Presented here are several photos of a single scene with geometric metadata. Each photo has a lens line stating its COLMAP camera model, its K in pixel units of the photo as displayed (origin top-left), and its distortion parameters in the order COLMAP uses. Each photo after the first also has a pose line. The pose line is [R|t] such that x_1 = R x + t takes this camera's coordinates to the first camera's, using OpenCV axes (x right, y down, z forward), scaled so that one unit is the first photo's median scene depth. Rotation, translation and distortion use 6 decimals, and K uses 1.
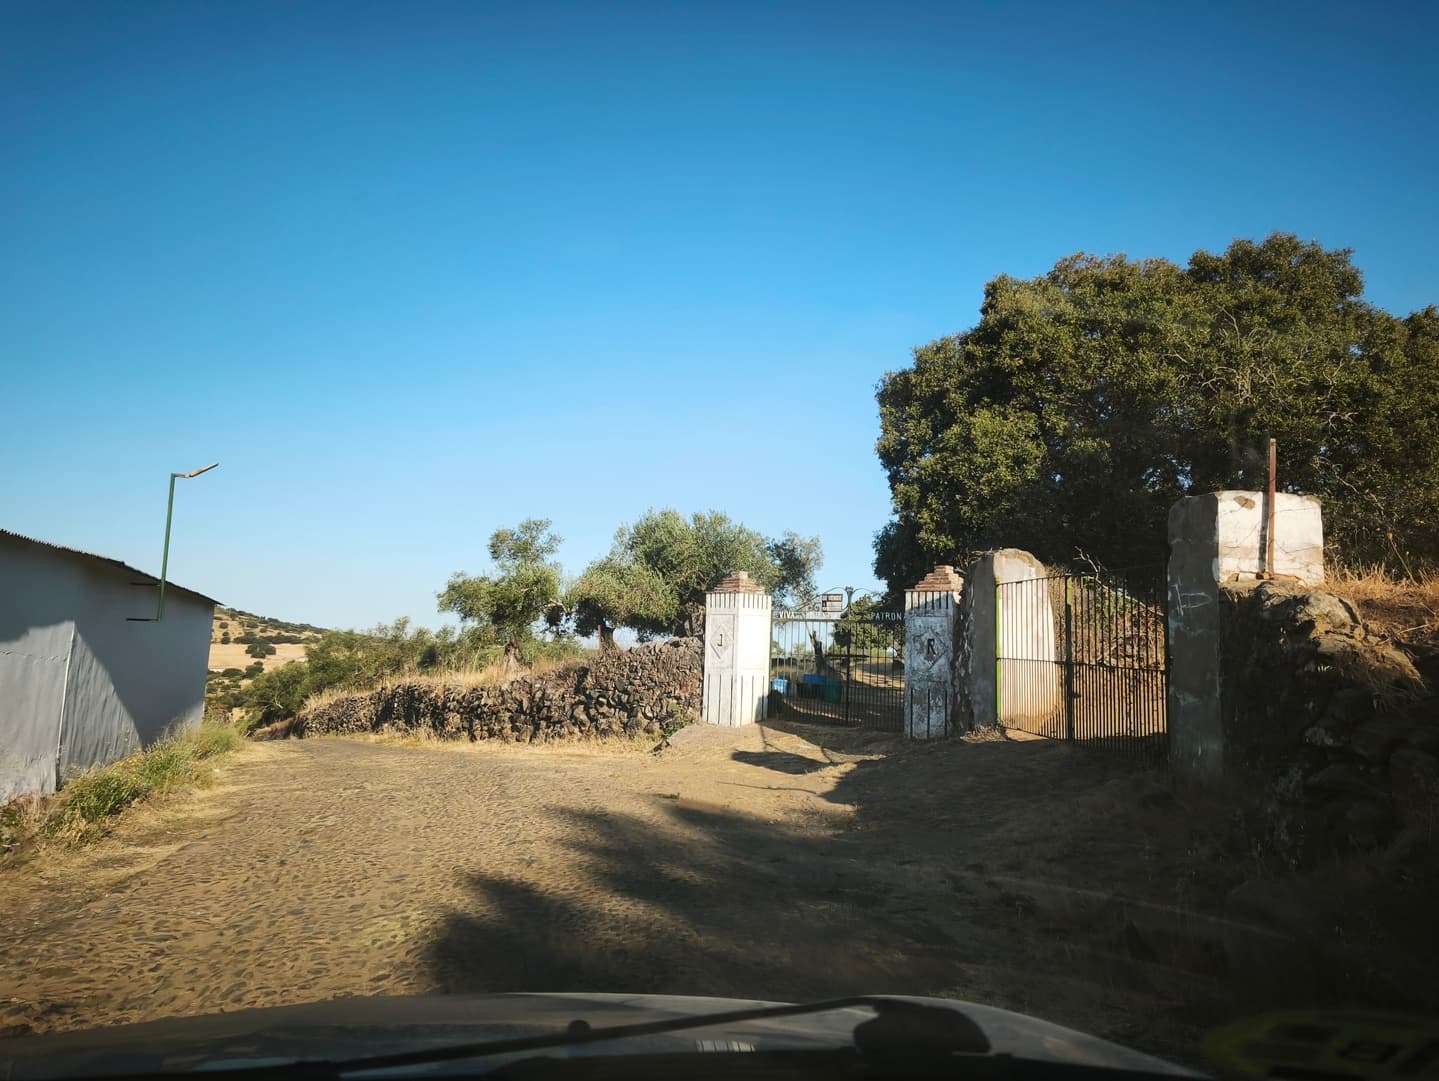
lens RADIAL K [[994.2, 0, 689.0], [0, 994.2, 531.3], [0, 0, 1]] dist [0.094458, -0.087547]
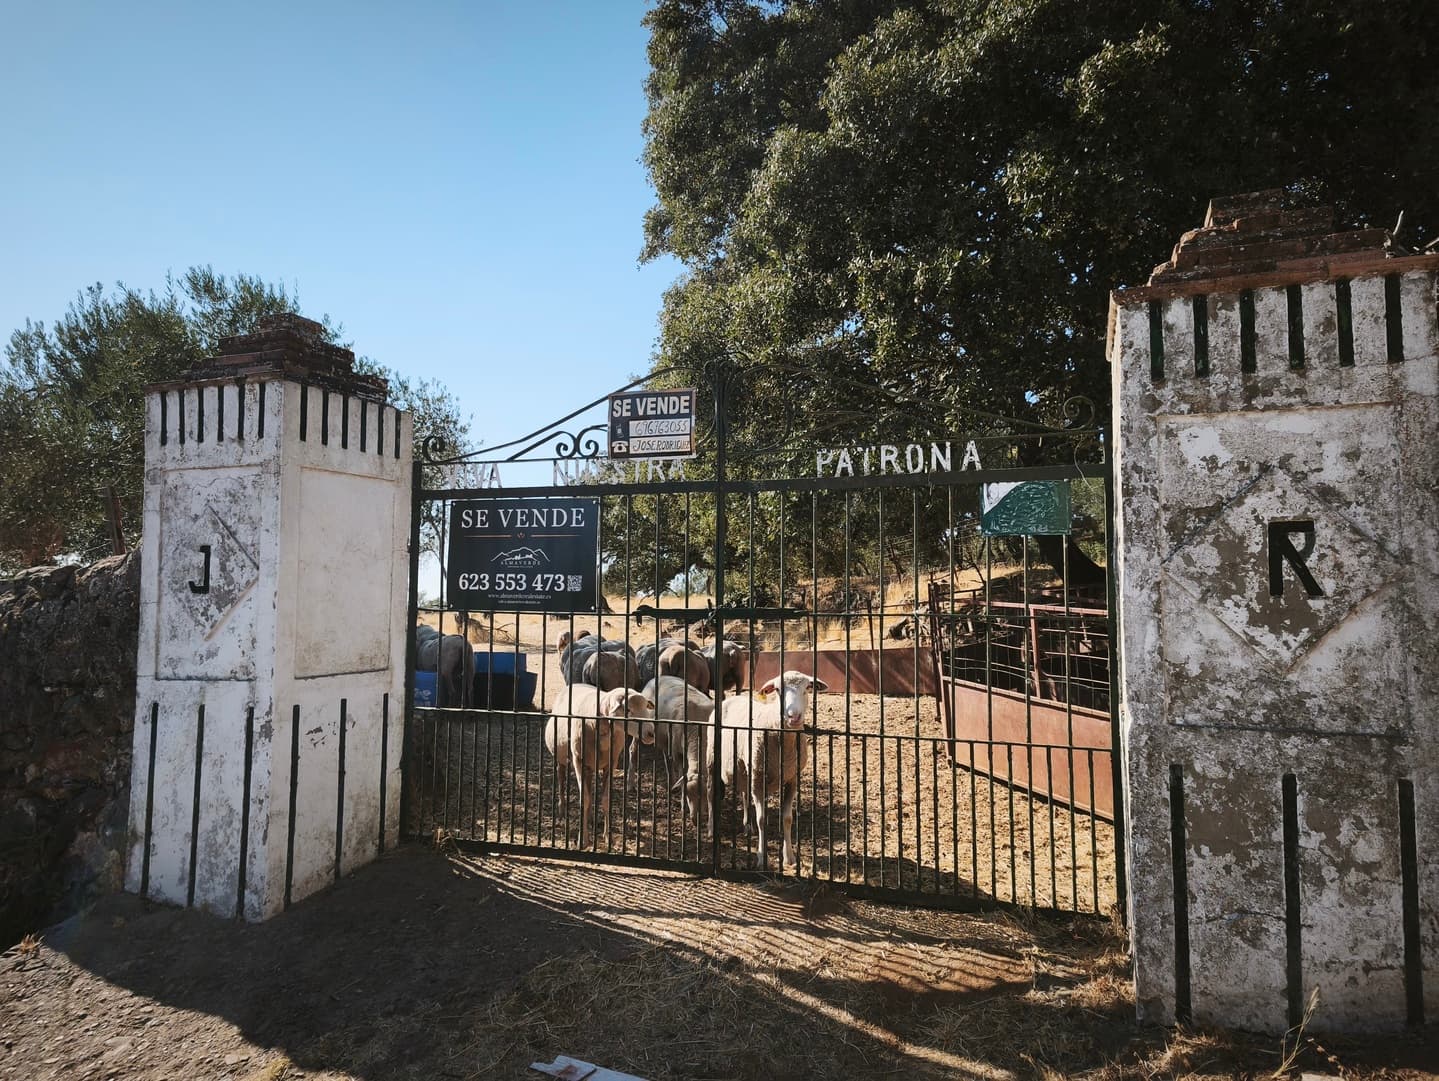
lens RADIAL K [[994.2, 0, 689.0], [0, 994.2, 531.3], [0, 0, 1]] dist [0.094458, -0.087547]
pose [[0.921972, -0.002801, 0.387247, 0.053497], [-0.018053, 0.998576, 0.050204, 0.101338], [-0.386836, -0.053278, 0.920608, 0.856967]]
